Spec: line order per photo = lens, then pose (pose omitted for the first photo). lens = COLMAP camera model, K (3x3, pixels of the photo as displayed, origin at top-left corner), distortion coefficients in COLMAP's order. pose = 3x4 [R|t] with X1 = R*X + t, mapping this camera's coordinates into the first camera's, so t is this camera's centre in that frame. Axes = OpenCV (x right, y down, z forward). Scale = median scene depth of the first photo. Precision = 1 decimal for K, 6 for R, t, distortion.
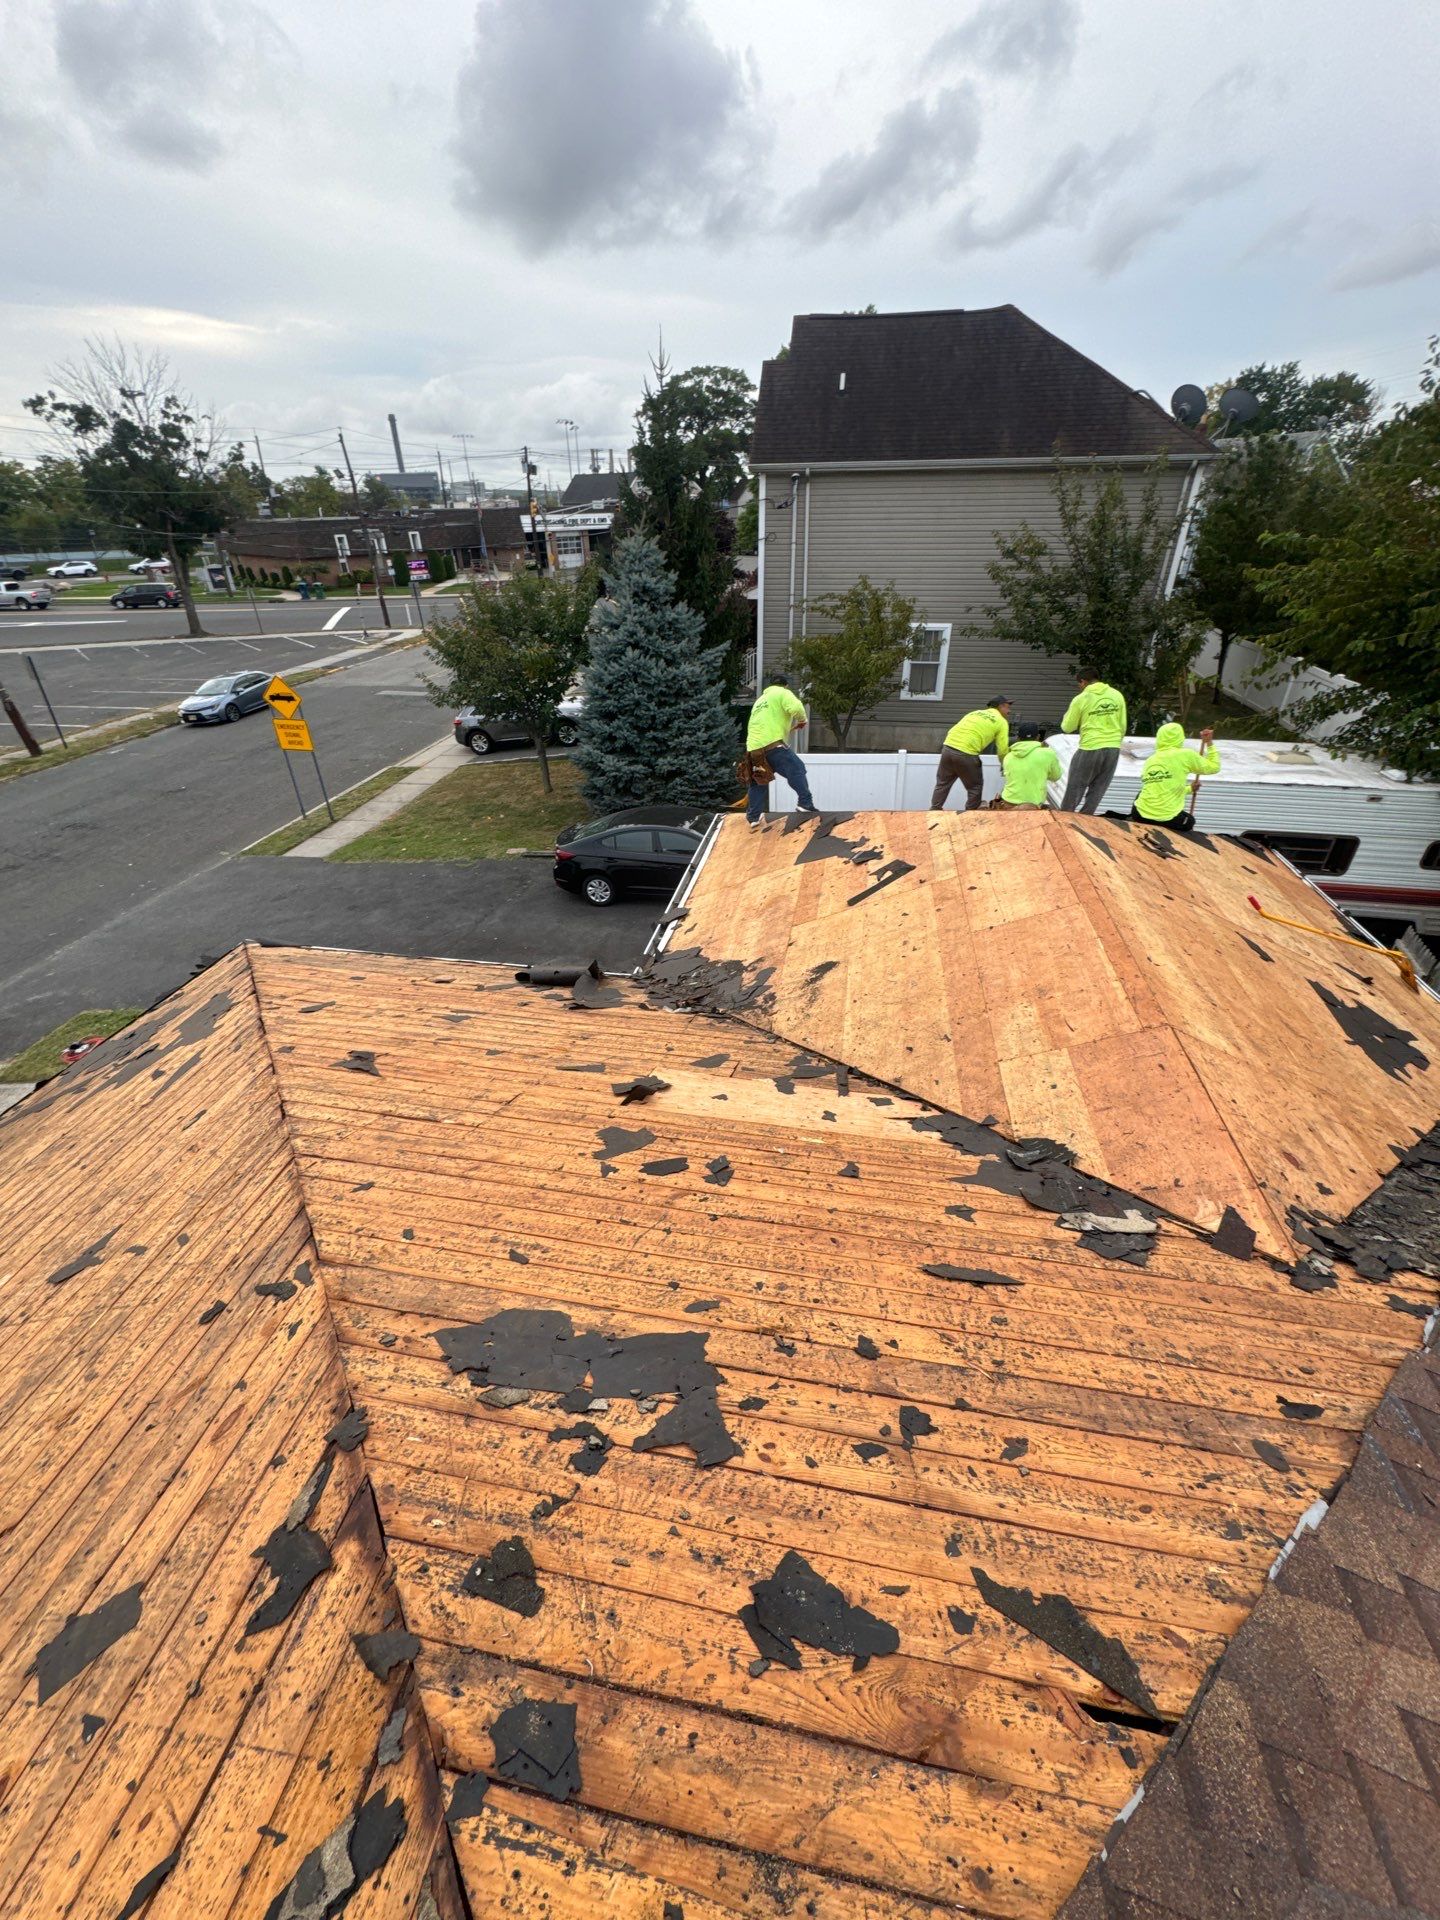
lens RADIAL K [[767.2, 0, 728.4], [0, 767.2, 957.2], [0, 0, 1]] dist [-0.001141, 0.000155]
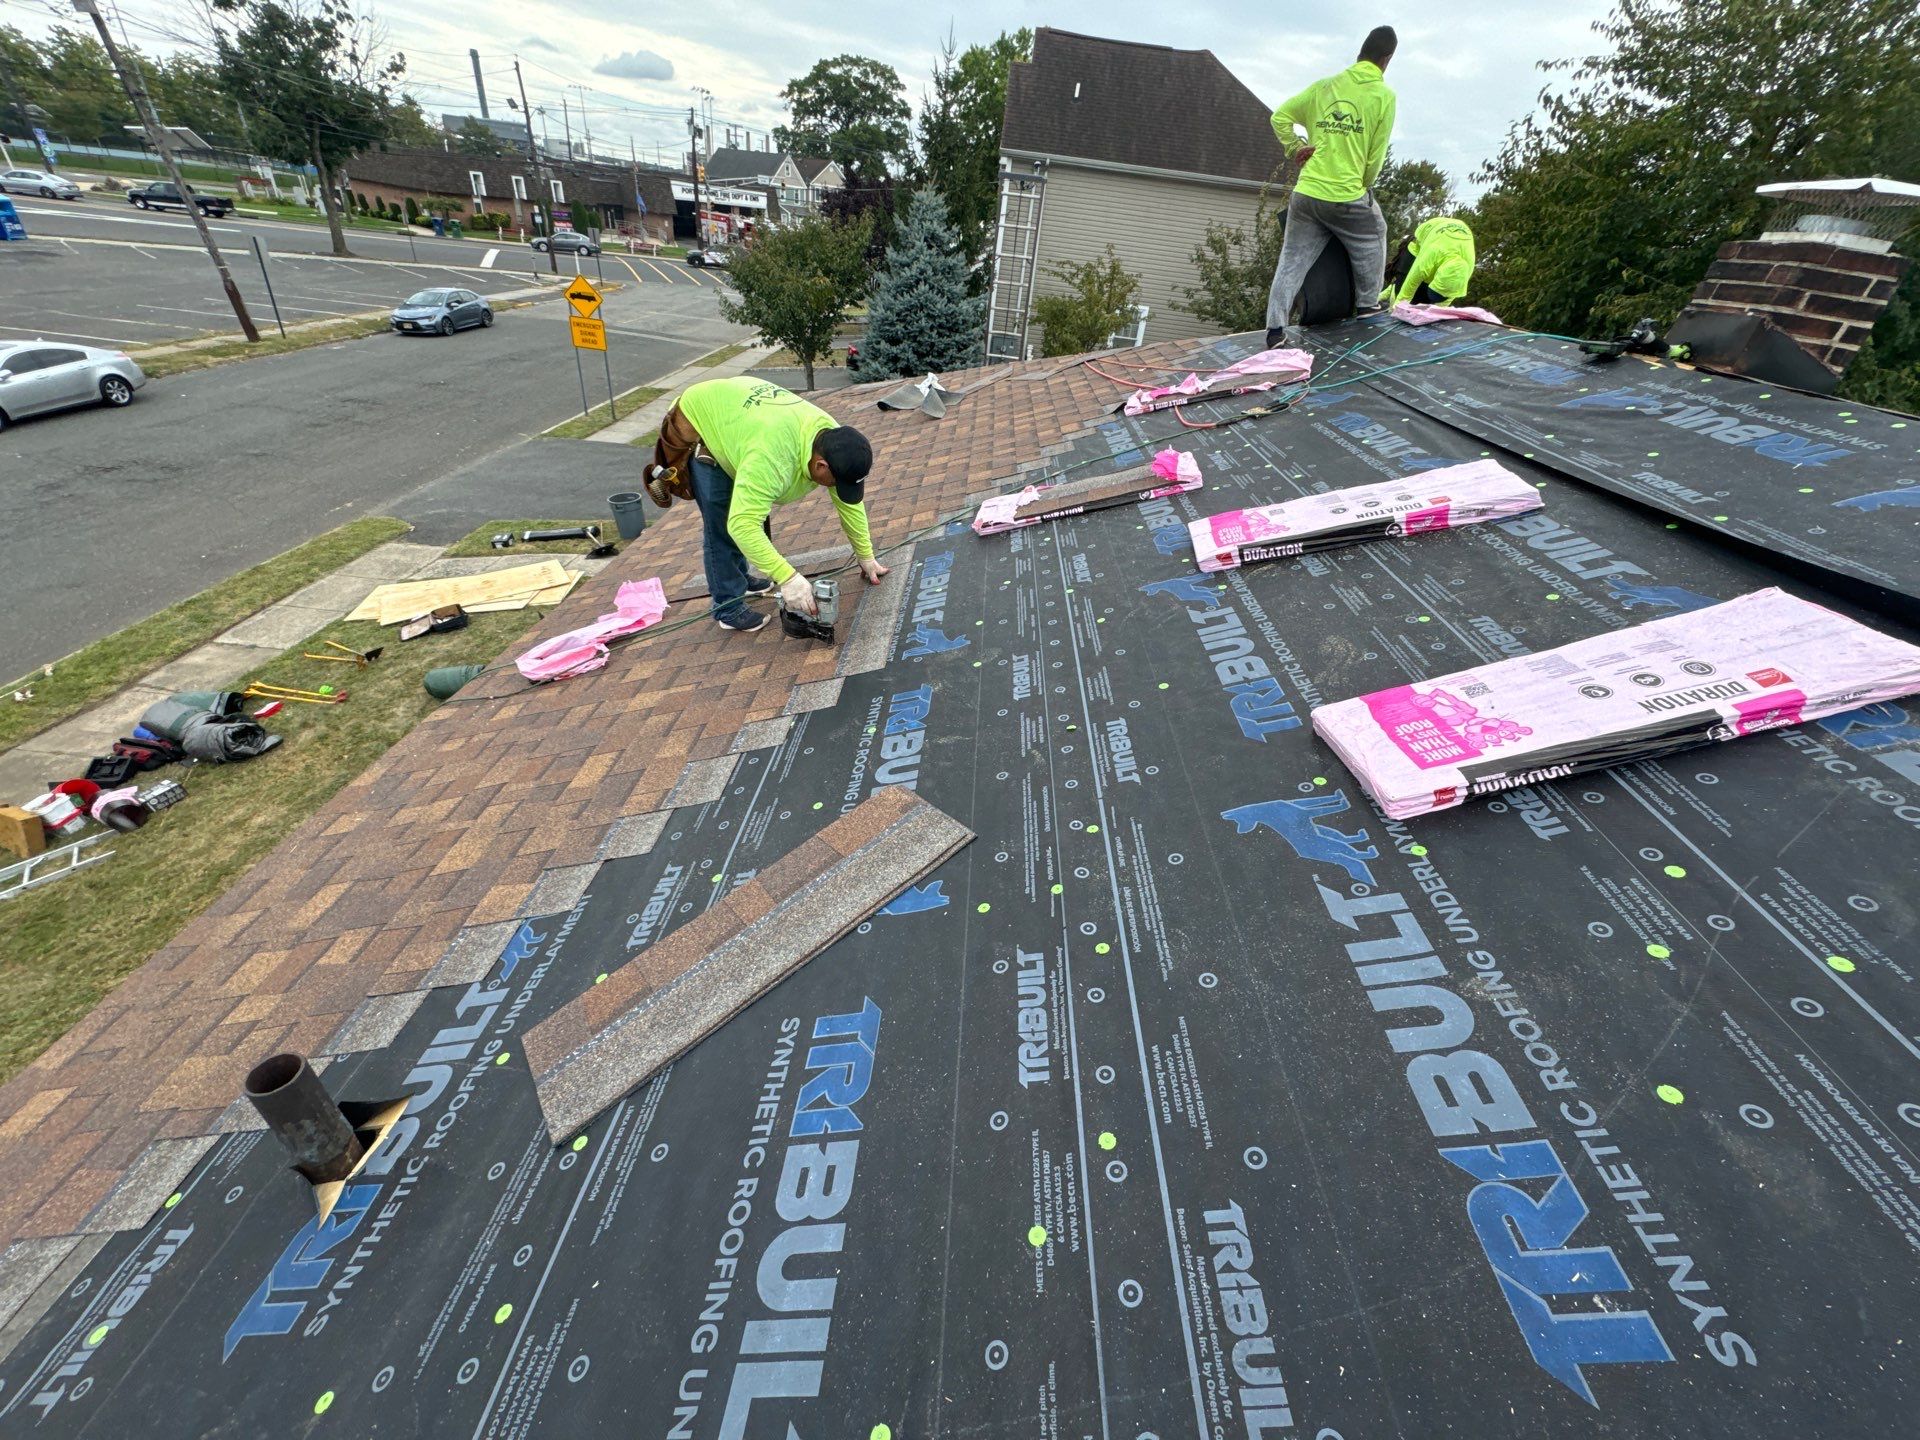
lens RADIAL K [[767.2, 0, 962.0], [0, 767.2, 712.6], [0, 0, 1]] dist [-0.001141, 0.000155]
pose [[0.985014, 0.032666, 0.169353, -0.135305], [-0.039588, 0.998506, 0.037658, 0.128125], [-0.167869, -0.043798, 0.984836, -0.136820]]
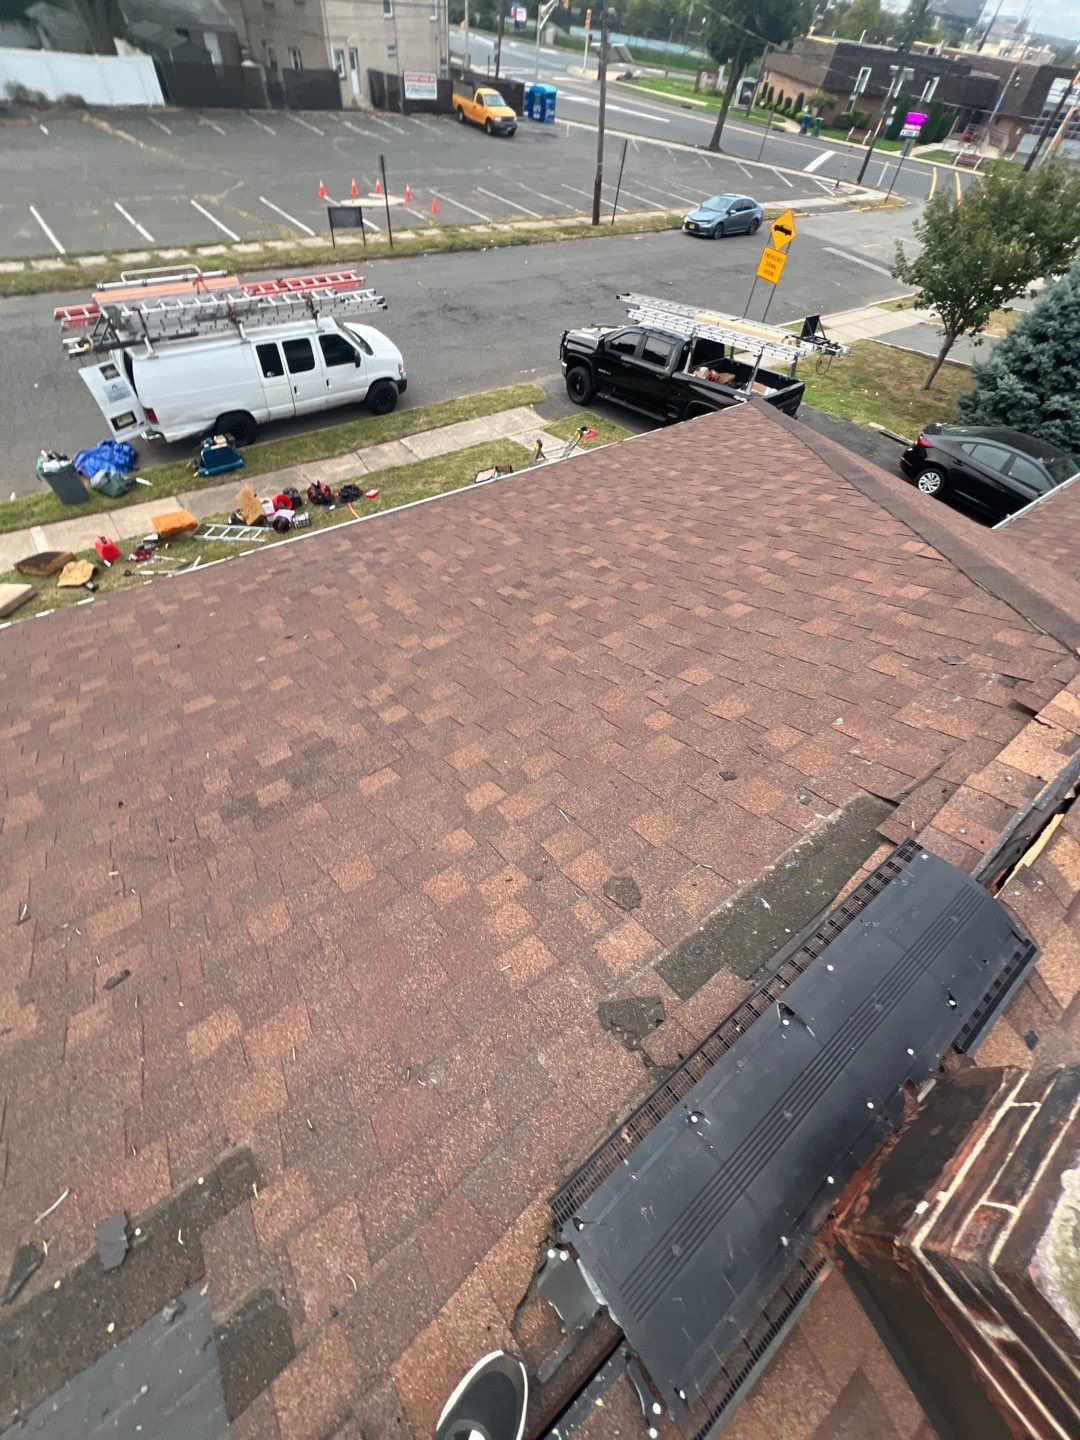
lens RADIAL K [[575.4, 0, 545.7], [0, 575.4, 720.1], [0, 0, 1]] dist [-0.001141, 0.000155]
pose [[0.723225, 0.594977, -0.350640, -0.030180], [-0.442505, 0.789037, 0.426158, 0.047130], [0.530222, -0.153048, 0.833931, -0.086100]]
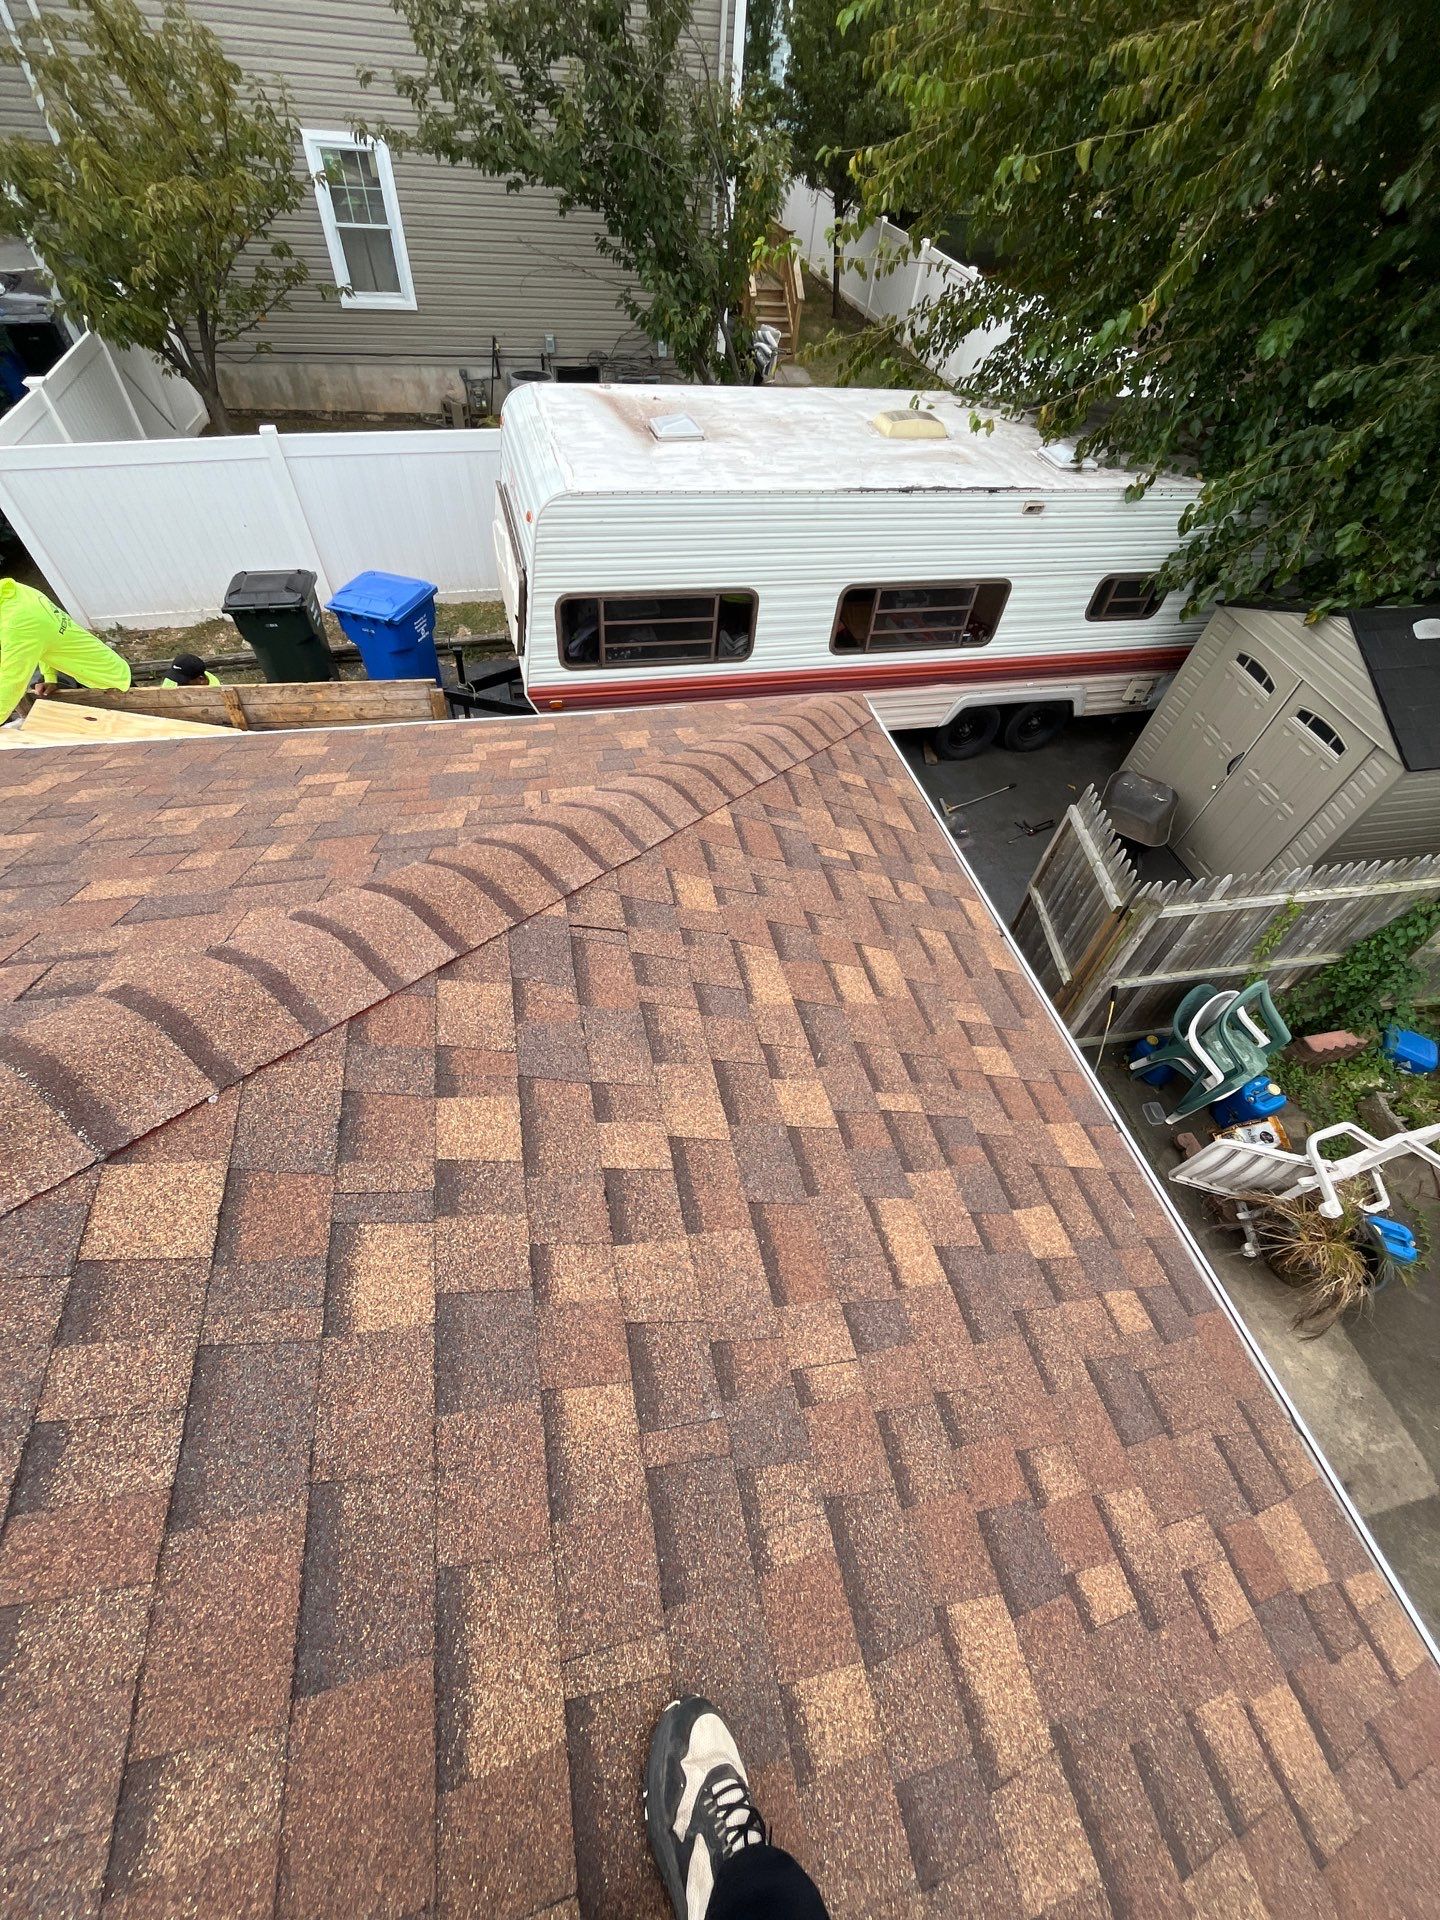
lens RADIAL K [[767.2, 0, 737.3], [0, 767.2, 954.7], [0, 0, 1]] dist [-0.001141, 0.000155]
pose [[0.911676, -0.262499, 0.316134, 0.141207], [0.130860, 0.914770, 0.382192, -0.056961], [-0.389515, -0.307066, 0.868325, 0.184718]]
